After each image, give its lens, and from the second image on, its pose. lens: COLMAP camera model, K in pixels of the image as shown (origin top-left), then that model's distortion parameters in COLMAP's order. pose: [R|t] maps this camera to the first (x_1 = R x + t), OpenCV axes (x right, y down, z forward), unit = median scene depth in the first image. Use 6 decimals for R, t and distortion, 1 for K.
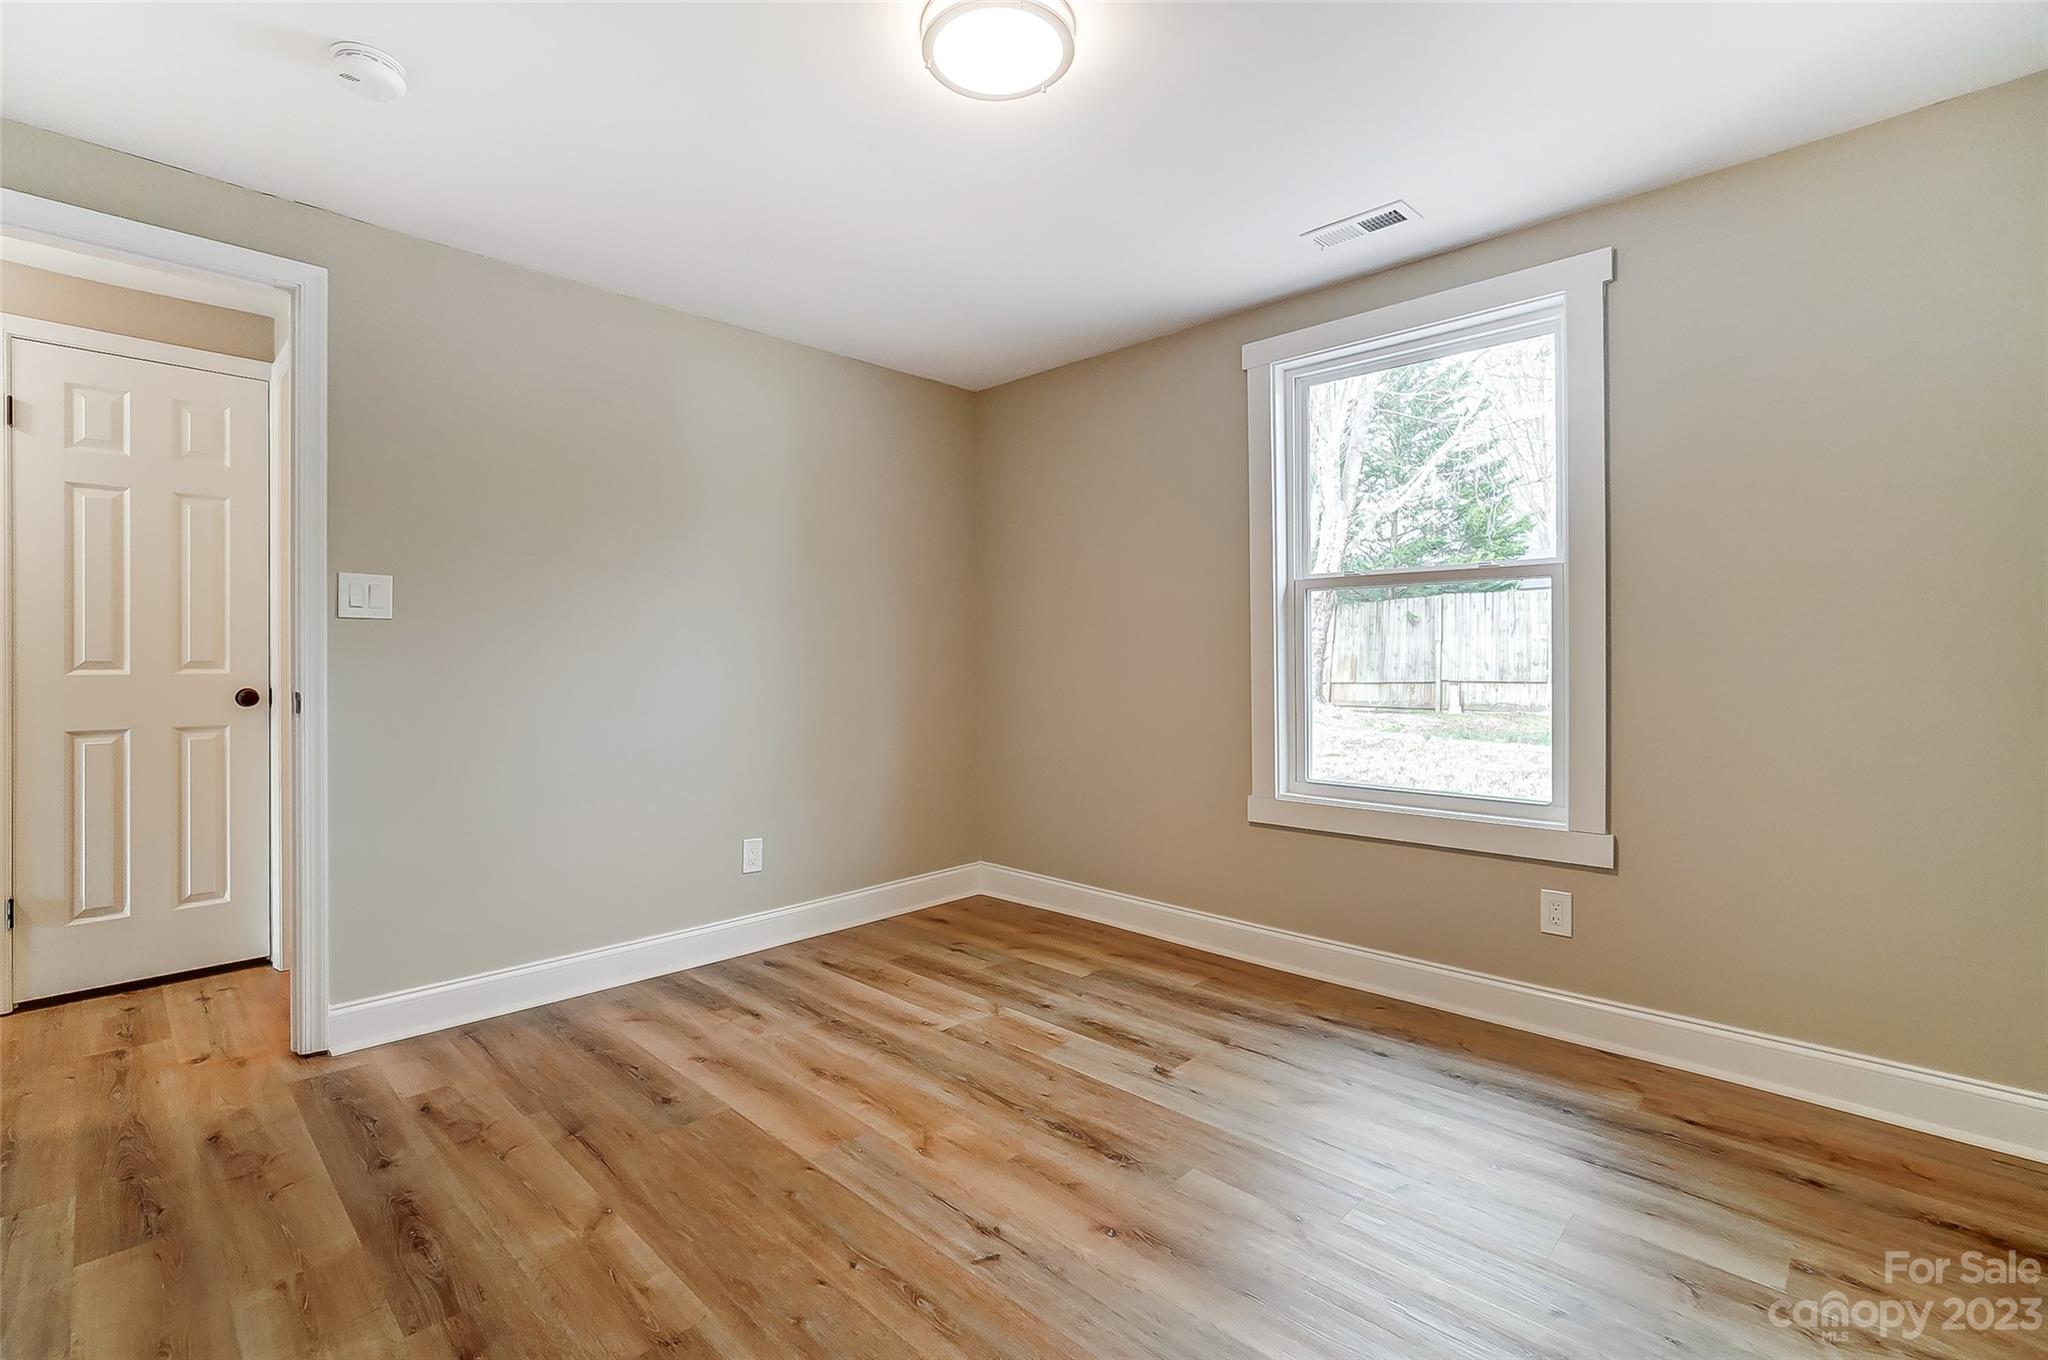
lens RADIAL K [[919.9, 0, 1014.2], [0, 919.9, 670.2], [0, 0, 1]] dist [-0.010595, 0.001200]
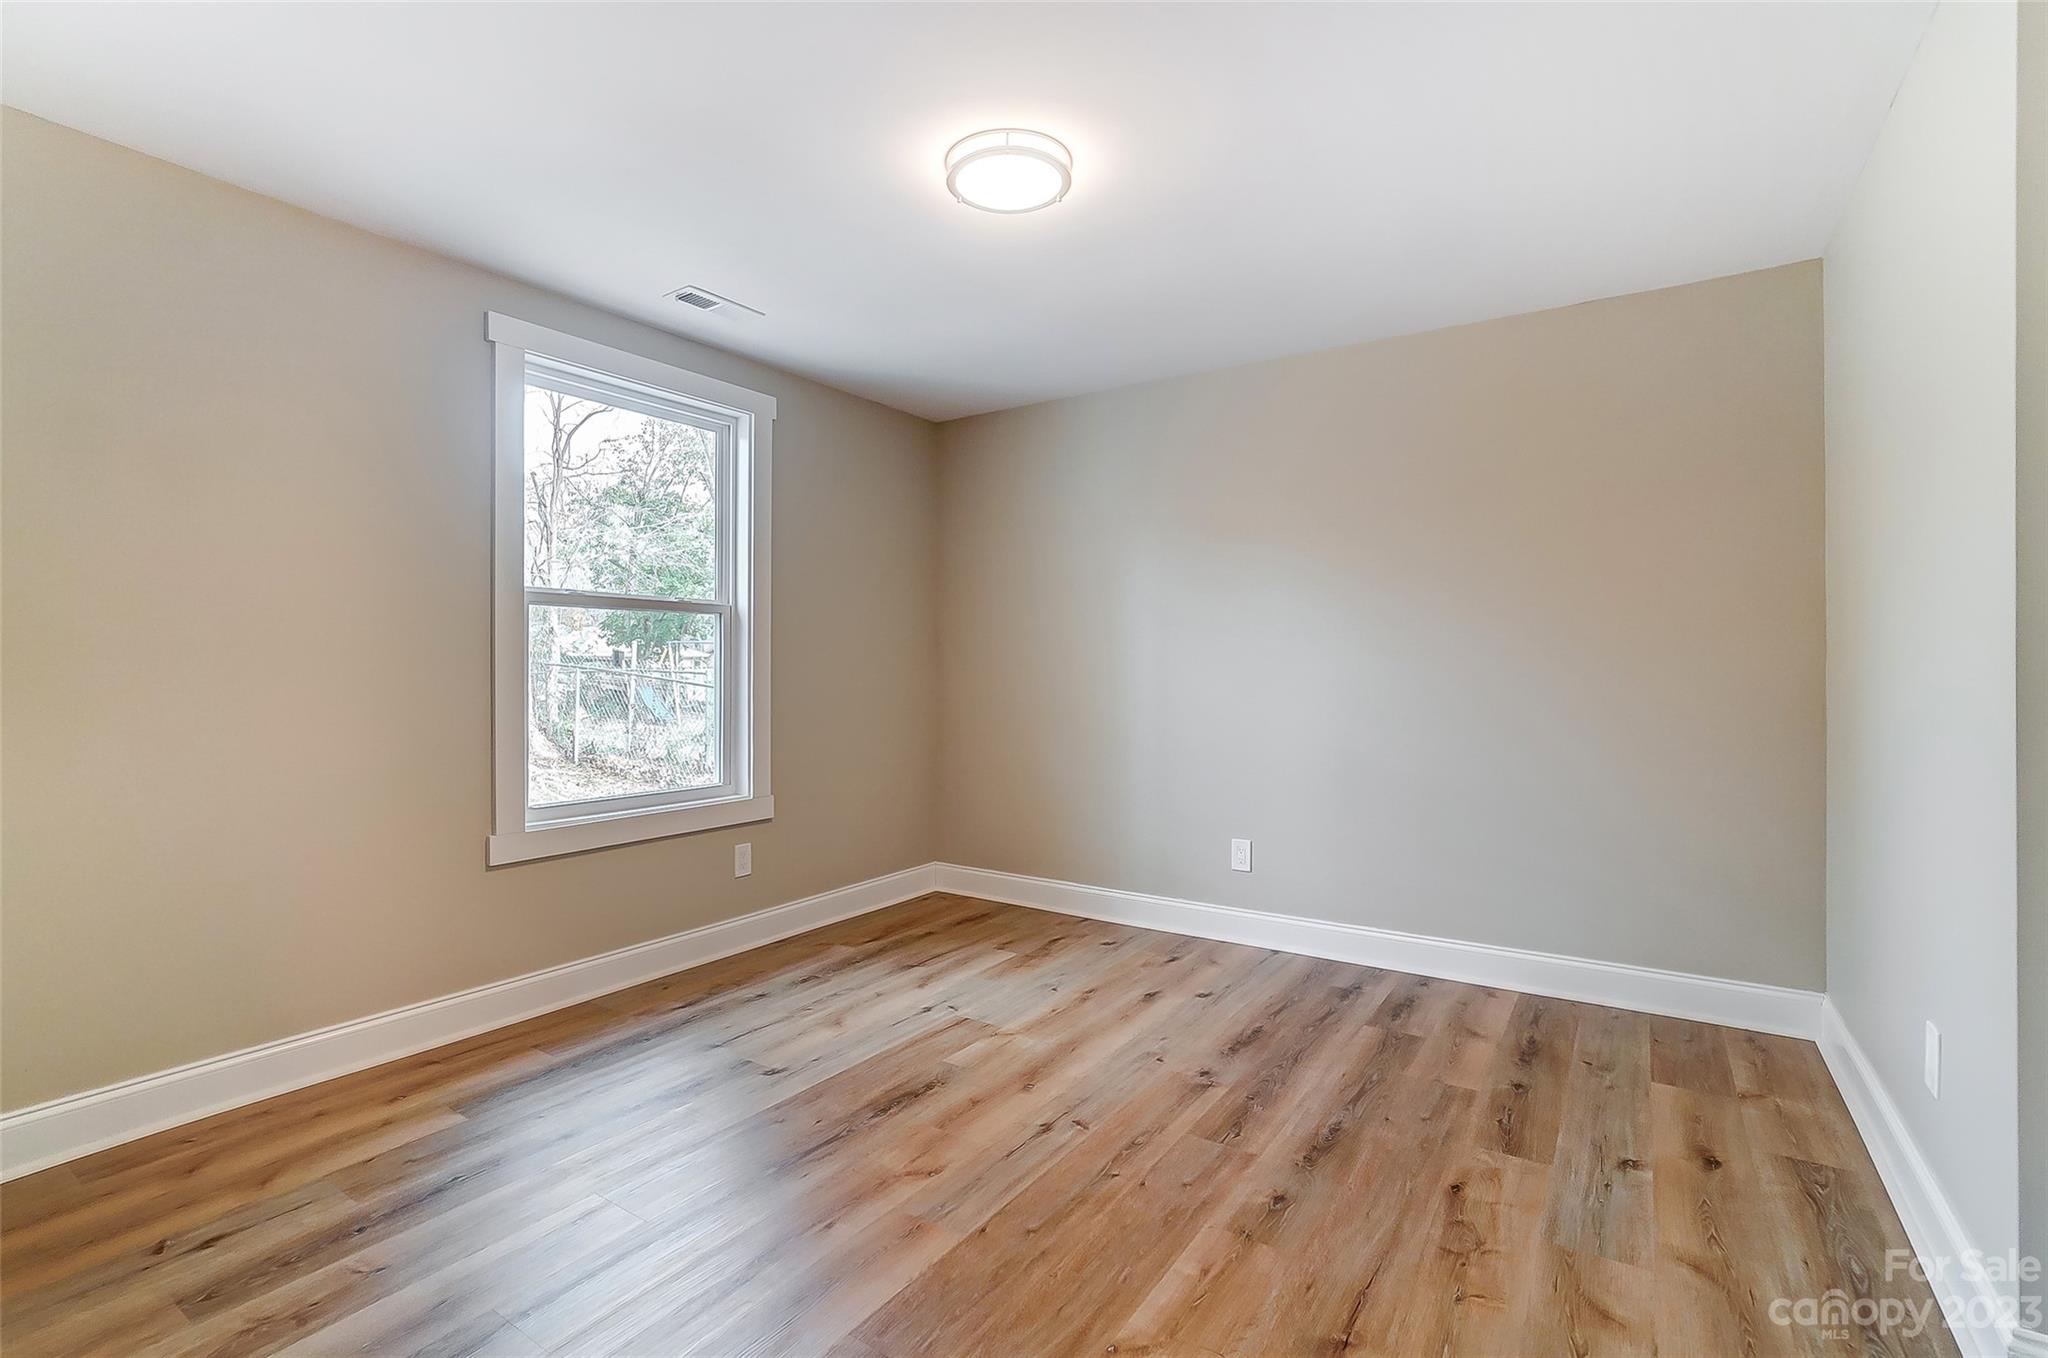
lens RADIAL K [[923.7, 0, 1026.4], [0, 923.7, 667.7], [0, 0, 1]] dist [-0.010868, 0.001038]
pose [[-0.184545, 0.004645, 0.982813, -1.047952], [0.010427, 0.999942, -0.002768, -0.019440], [-0.982769, 0.009737, -0.184583, 1.026577]]
